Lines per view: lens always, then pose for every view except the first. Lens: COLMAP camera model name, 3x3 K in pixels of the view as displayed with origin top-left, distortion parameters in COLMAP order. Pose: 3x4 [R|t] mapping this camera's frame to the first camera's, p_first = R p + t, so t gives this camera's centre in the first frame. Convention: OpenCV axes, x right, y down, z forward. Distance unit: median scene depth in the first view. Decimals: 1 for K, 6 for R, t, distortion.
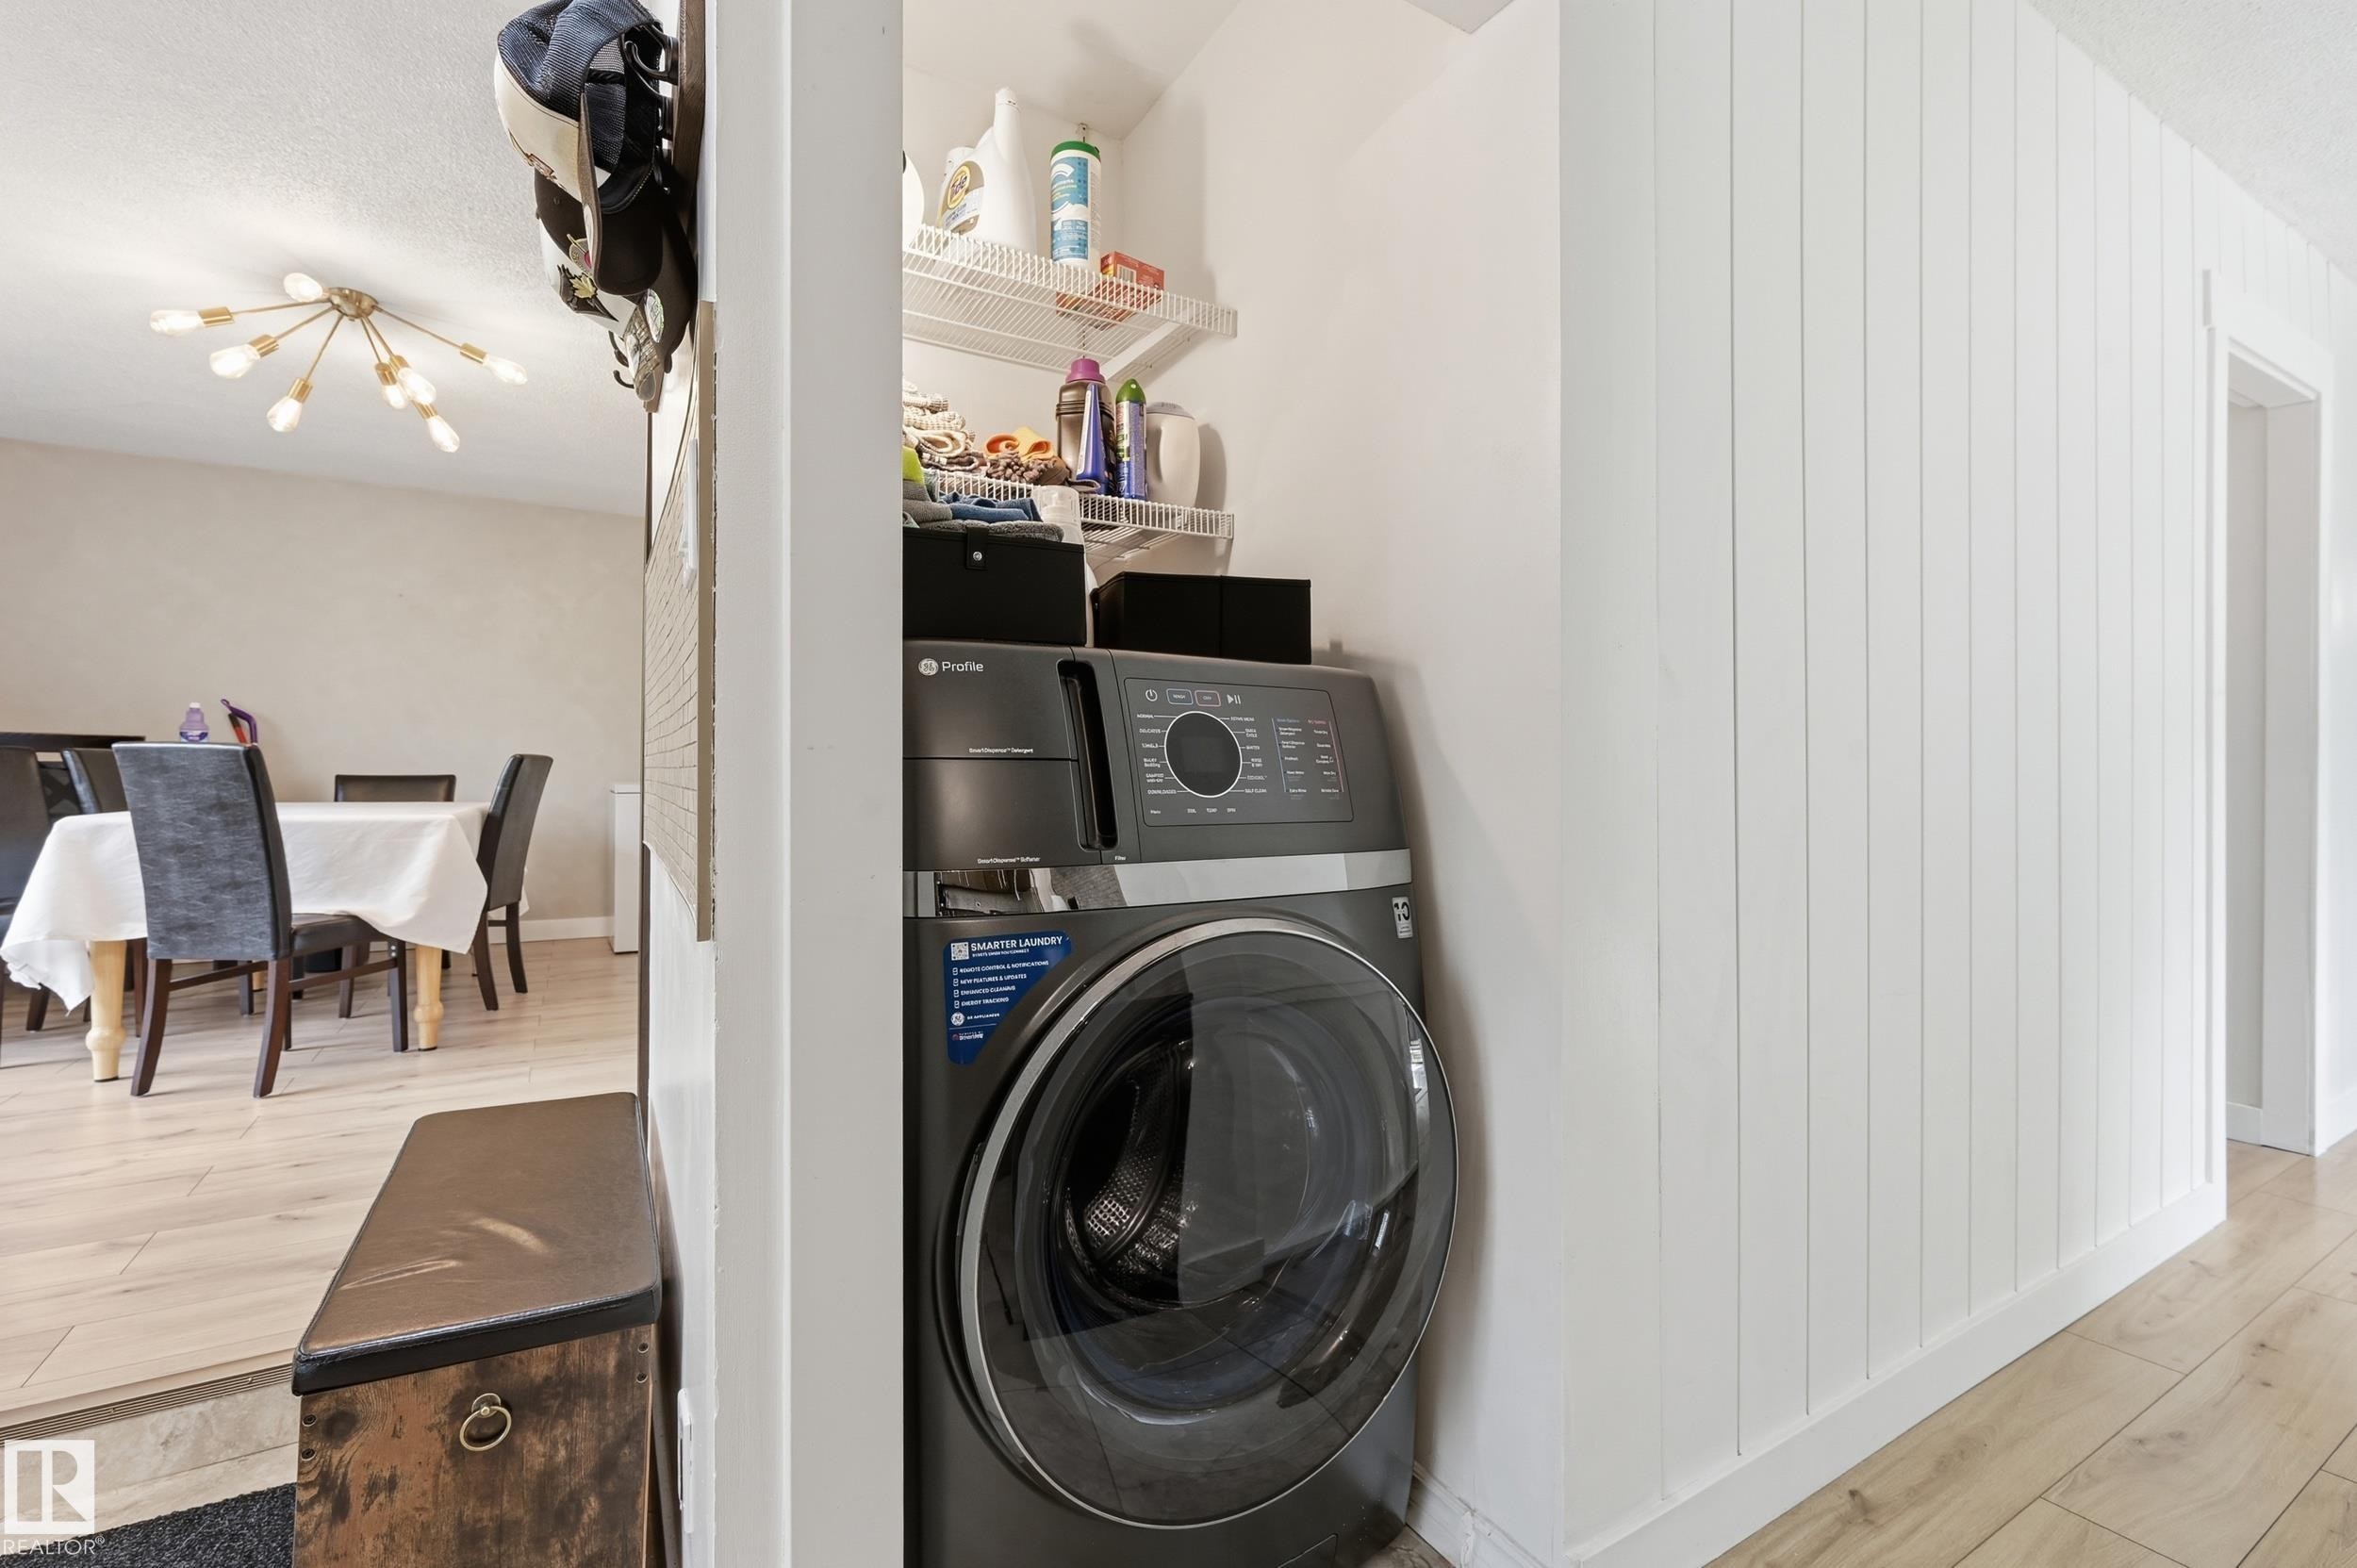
lens RADIAL K [[946.2, 0, 1178.5], [0, 946.2, 784.0], [0, 0, 1]] dist [-0.003065, -0.000230]
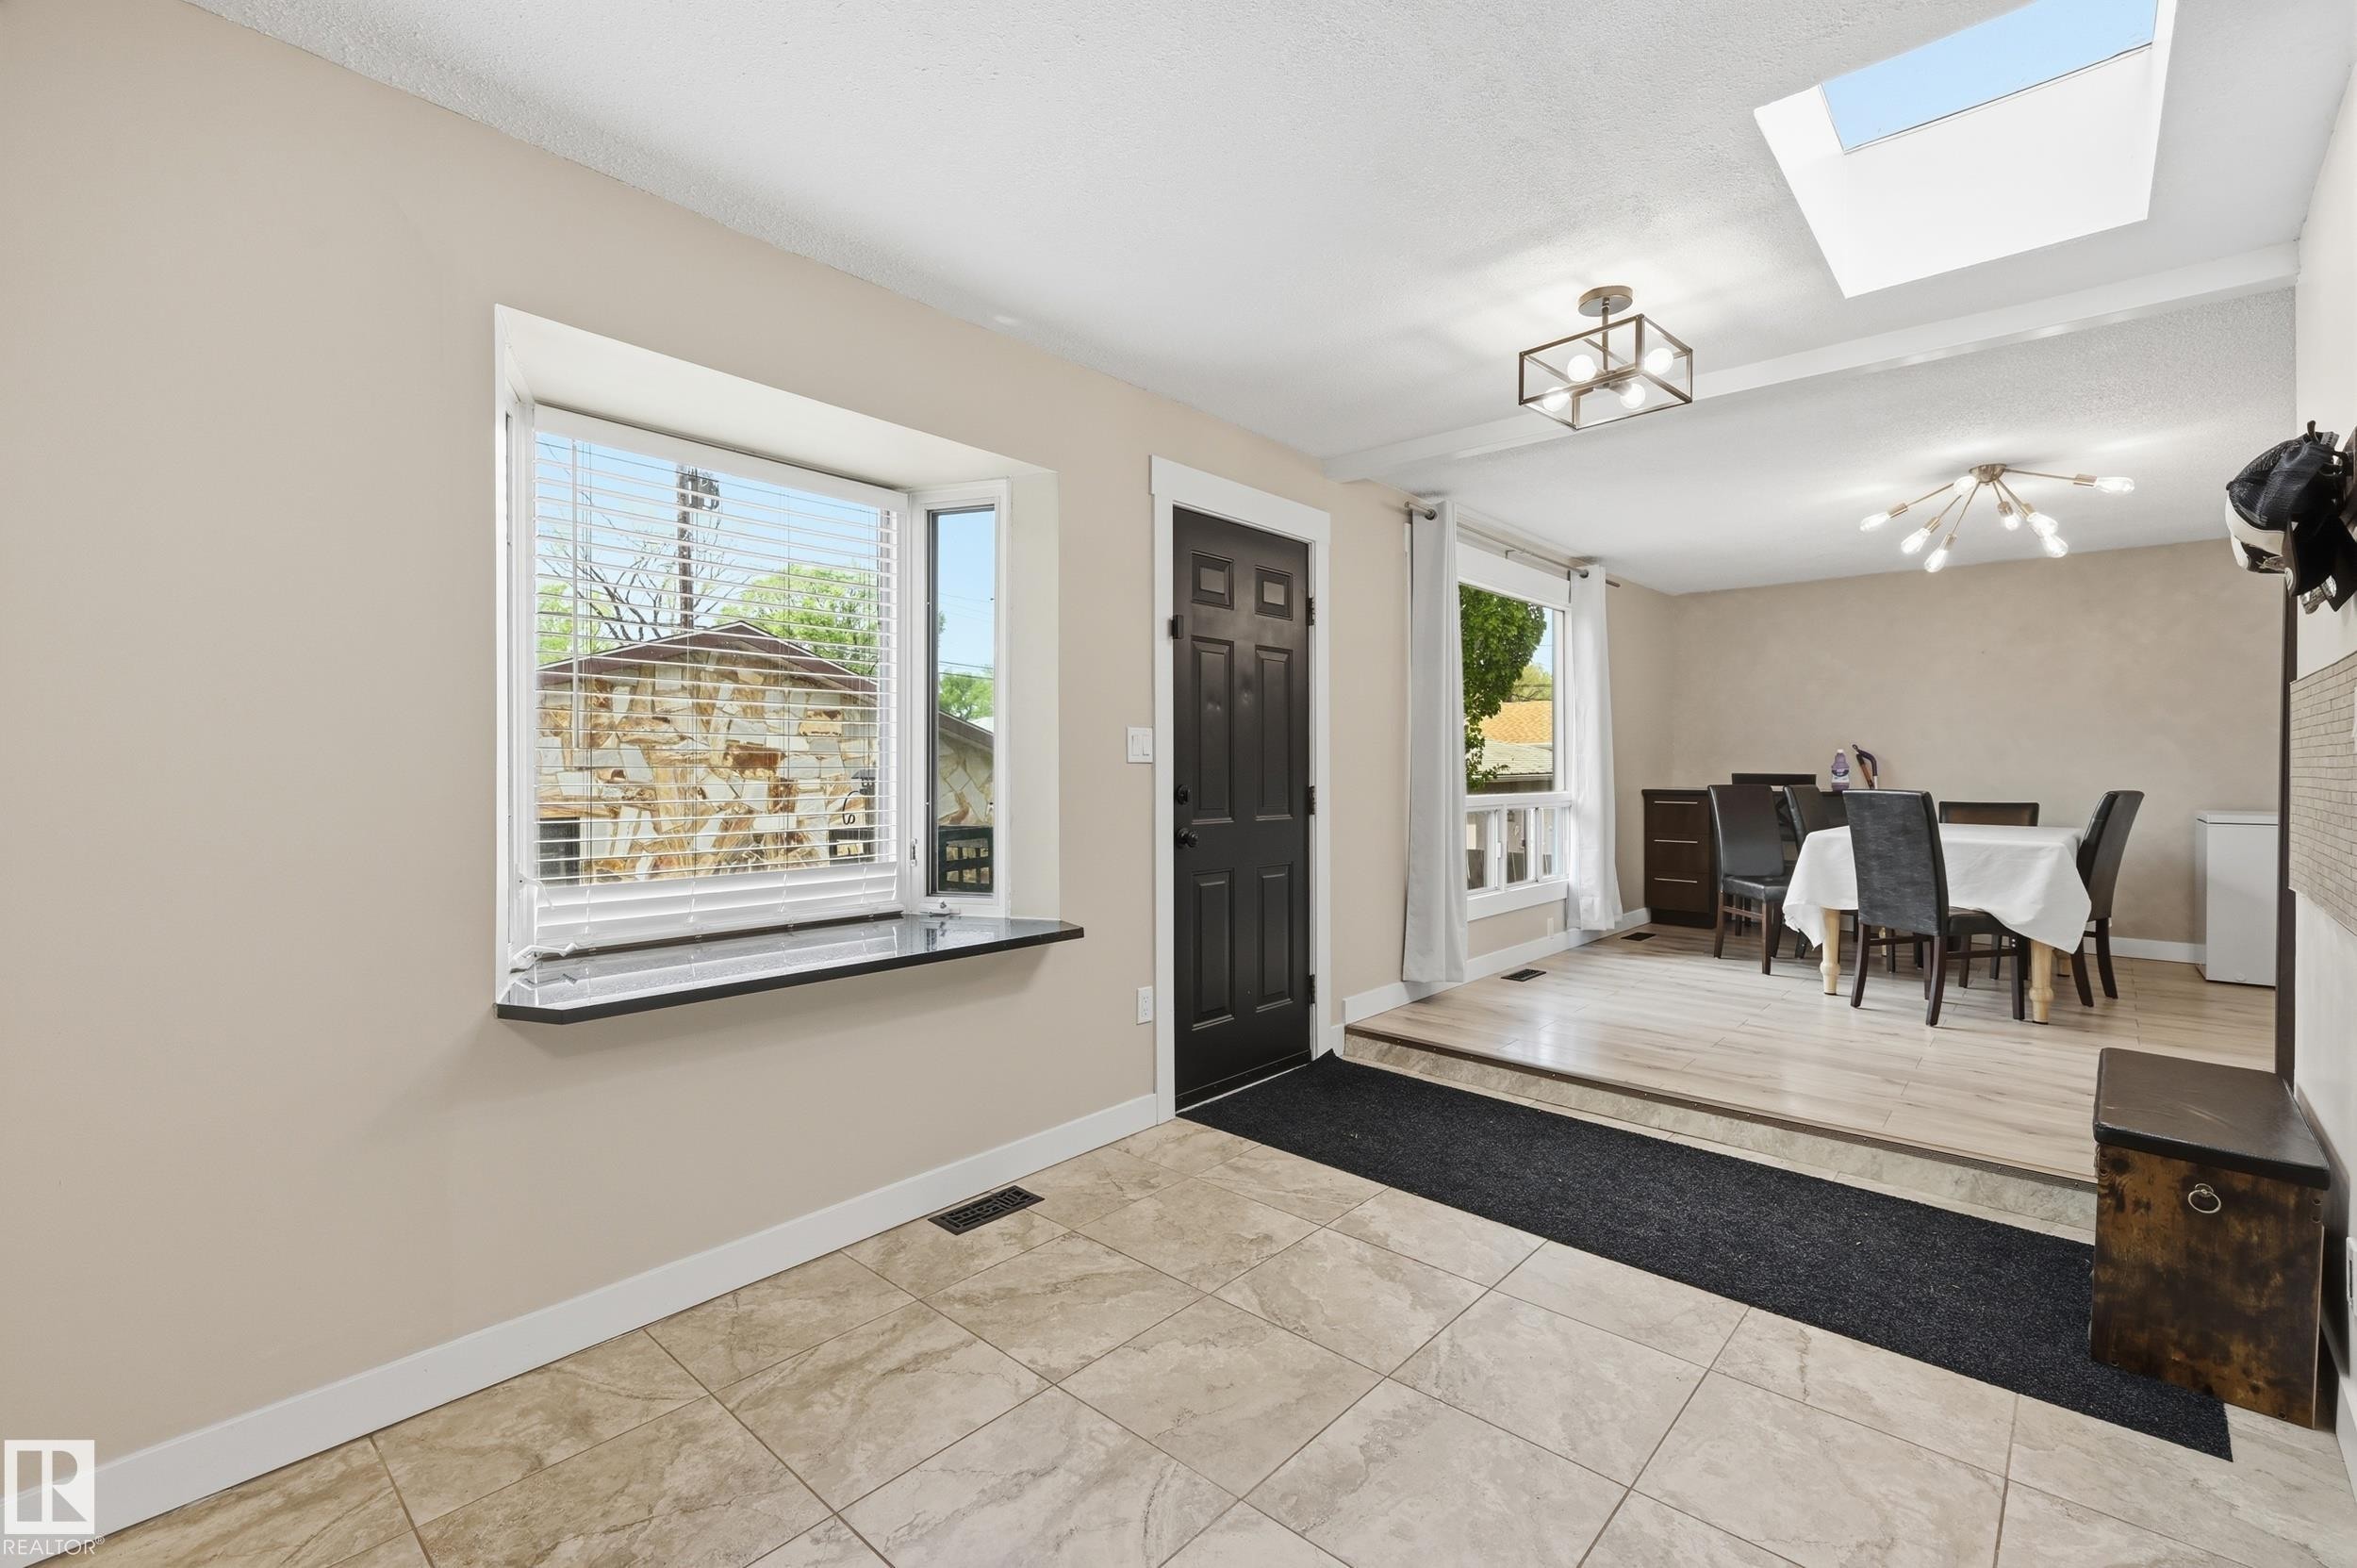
lens RADIAL K [[1005.4, 0, 1173.9], [0, 1005.4, 778.5], [0, 0, 1]] dist [0.001035, 0.000830]
pose [[0.263466, -0.001060, -0.964668, 0.246217], [-0.001238, 0.999998, -0.001437, -0.056039], [0.964668, 0.001573, 0.263465, -0.563435]]
